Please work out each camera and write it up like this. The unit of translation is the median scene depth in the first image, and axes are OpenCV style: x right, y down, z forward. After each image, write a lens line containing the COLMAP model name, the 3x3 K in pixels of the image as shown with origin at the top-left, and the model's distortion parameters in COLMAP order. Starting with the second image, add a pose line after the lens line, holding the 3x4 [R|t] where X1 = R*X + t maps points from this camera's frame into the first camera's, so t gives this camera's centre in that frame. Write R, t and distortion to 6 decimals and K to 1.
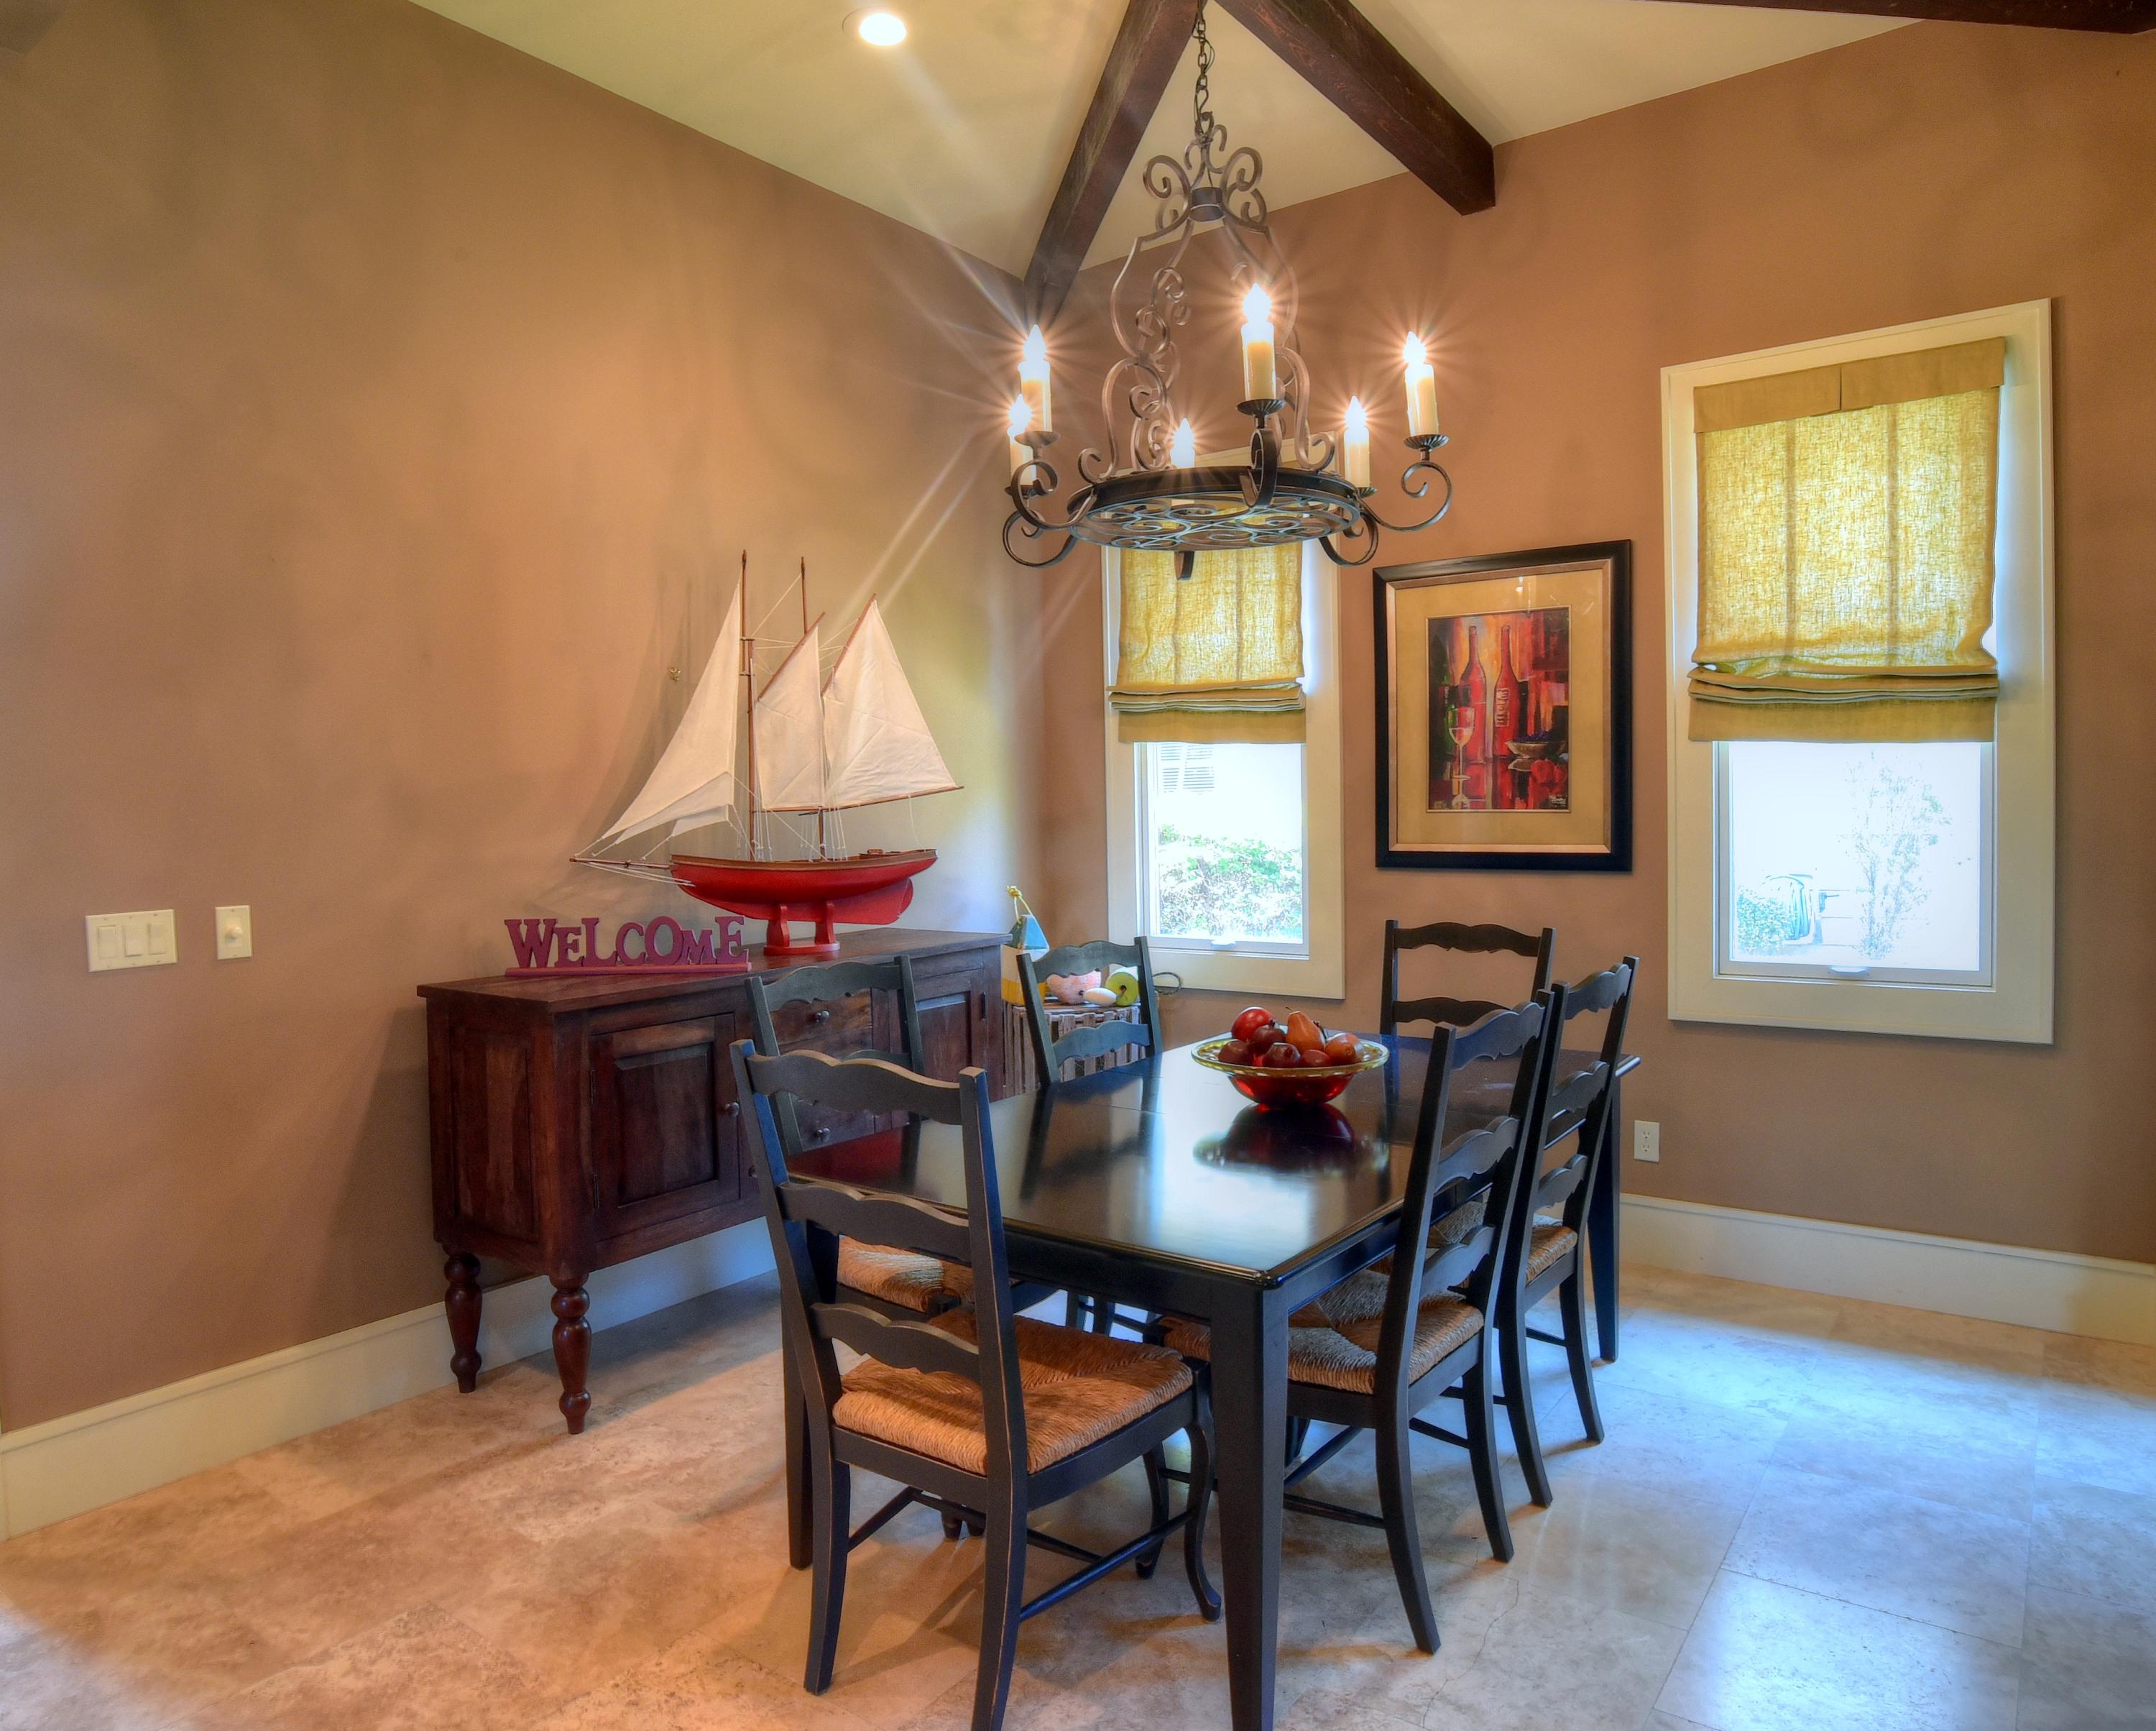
lens RADIAL K [[1315.8, 0, 1070.9], [0, 1315.8, 803.7], [0, 0, 1]] dist [-0.039355, 0.024101]
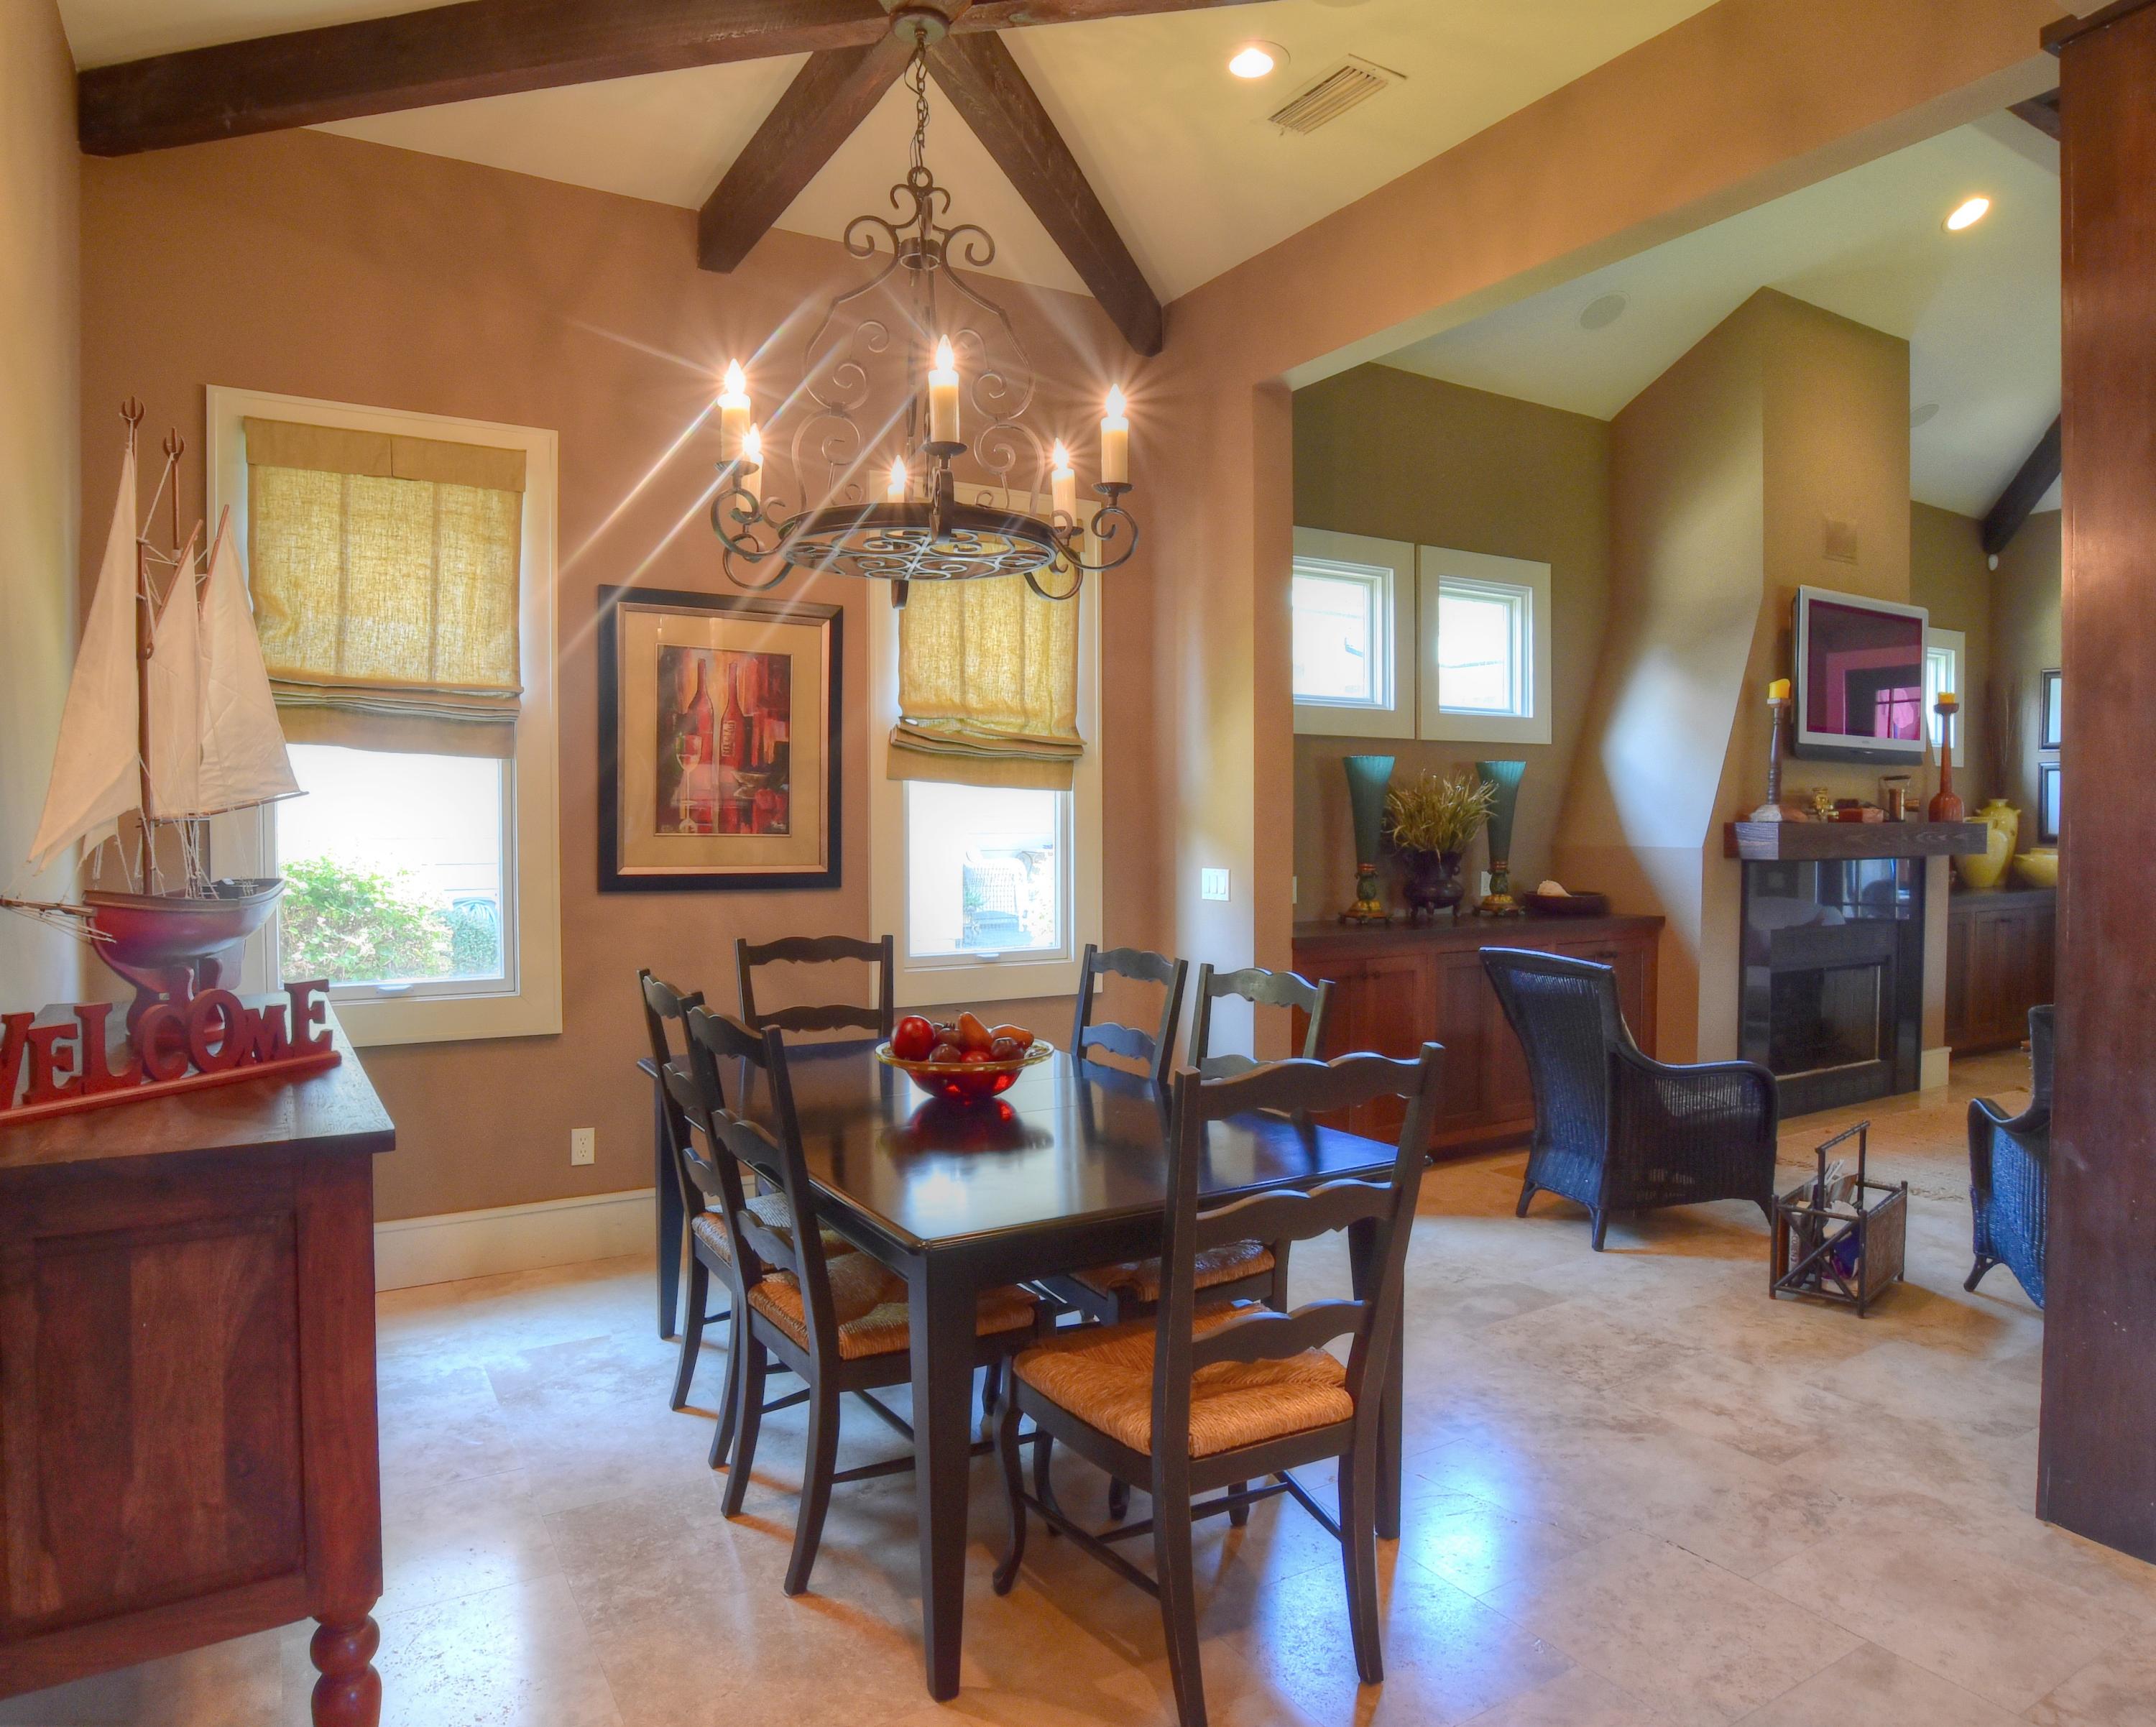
lens RADIAL K [[1250.3, 0, 1078.0], [0, 1250.3, 863.5], [0, 0, 1]] dist [-0.116174, 0.056561]
pose [[0.432883, -0.006569, 0.901426, -0.470451], [-0.009804, 0.999880, 0.011995, 0.014098], [-0.901397, -0.014030, 0.432766, 0.312733]]
